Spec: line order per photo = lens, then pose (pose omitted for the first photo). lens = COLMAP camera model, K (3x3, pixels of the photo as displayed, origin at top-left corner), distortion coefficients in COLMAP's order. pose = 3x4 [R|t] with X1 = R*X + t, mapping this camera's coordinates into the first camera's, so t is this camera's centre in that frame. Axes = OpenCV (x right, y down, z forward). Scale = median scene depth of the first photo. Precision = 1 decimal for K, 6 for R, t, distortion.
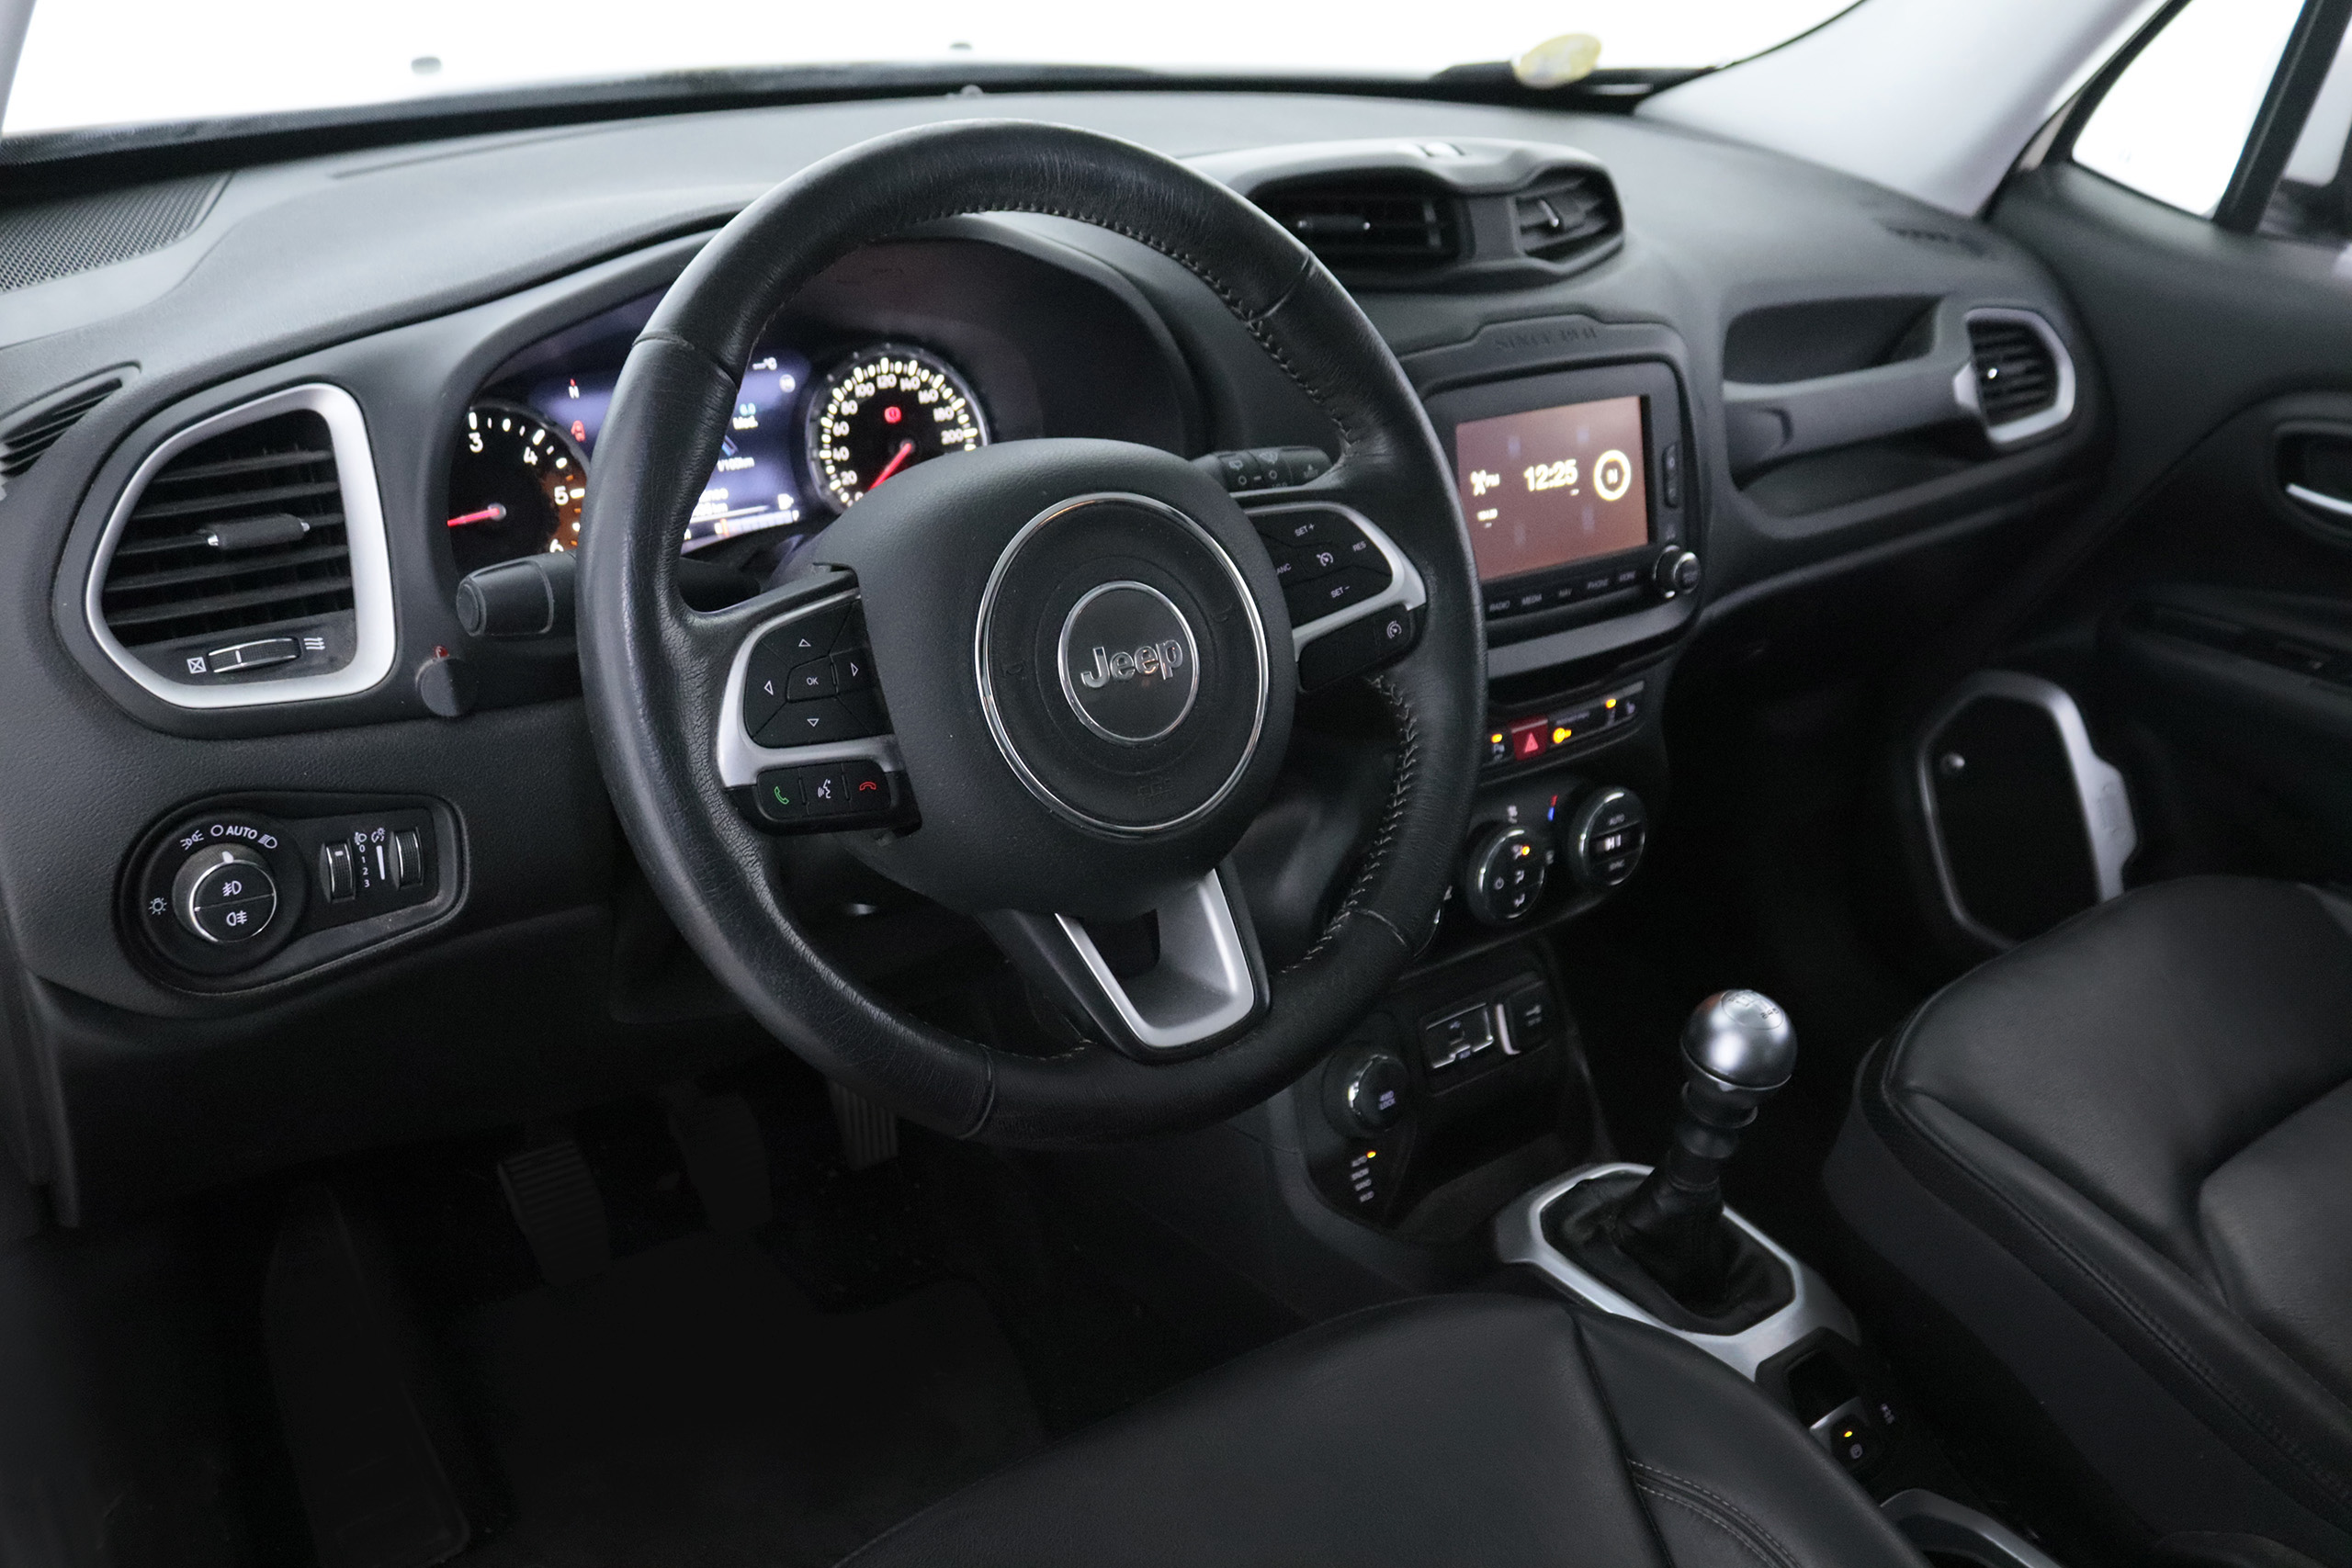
lens RADIAL K [[2155.0, 0, 1176.0], [0, 2155.0, 784.0], [0, 0, 1]] dist [-0.120104, 0.001811]
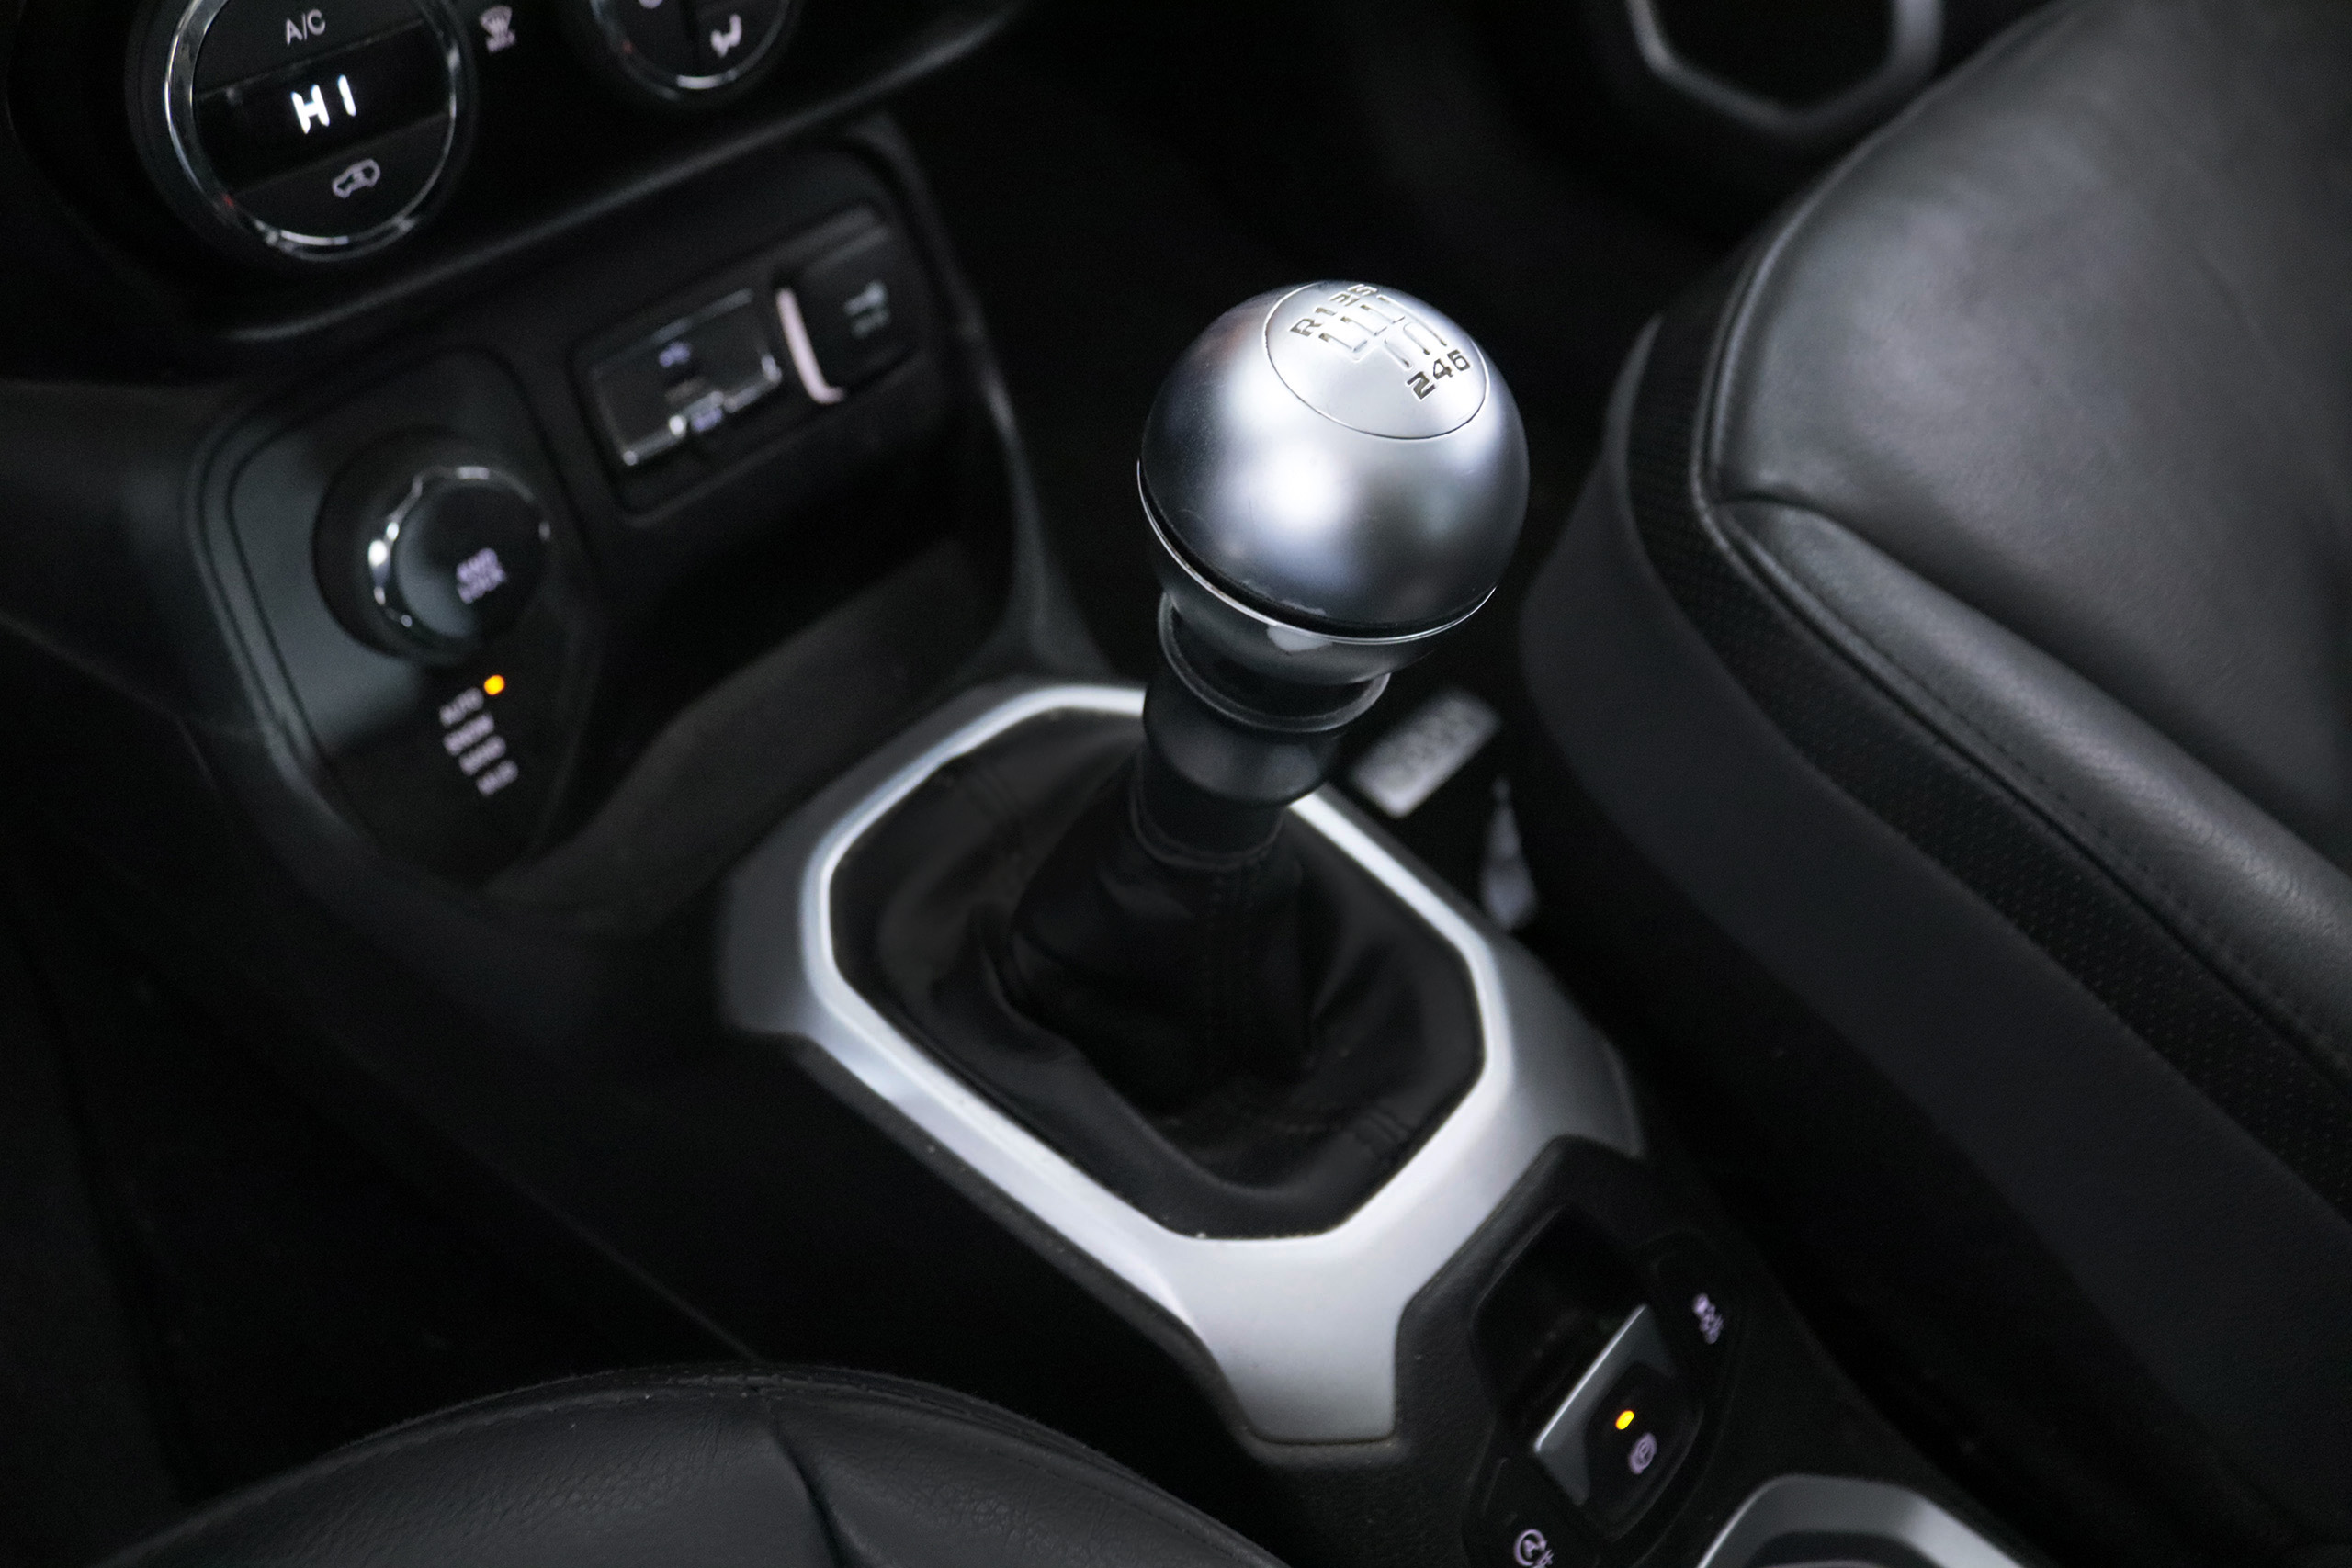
lens RADIAL K [[1918.0, 0, 1176.0], [0, 1918.0, 784.0], [0, 0, 1]] dist [-0.135795, 0.000374]
pose [[0.980038, -0.116876, 0.160828, 0.163307], [0.043534, 0.915478, 0.400006, 0.045840], [-0.193985, -0.385020, 0.902291, 0.627736]]
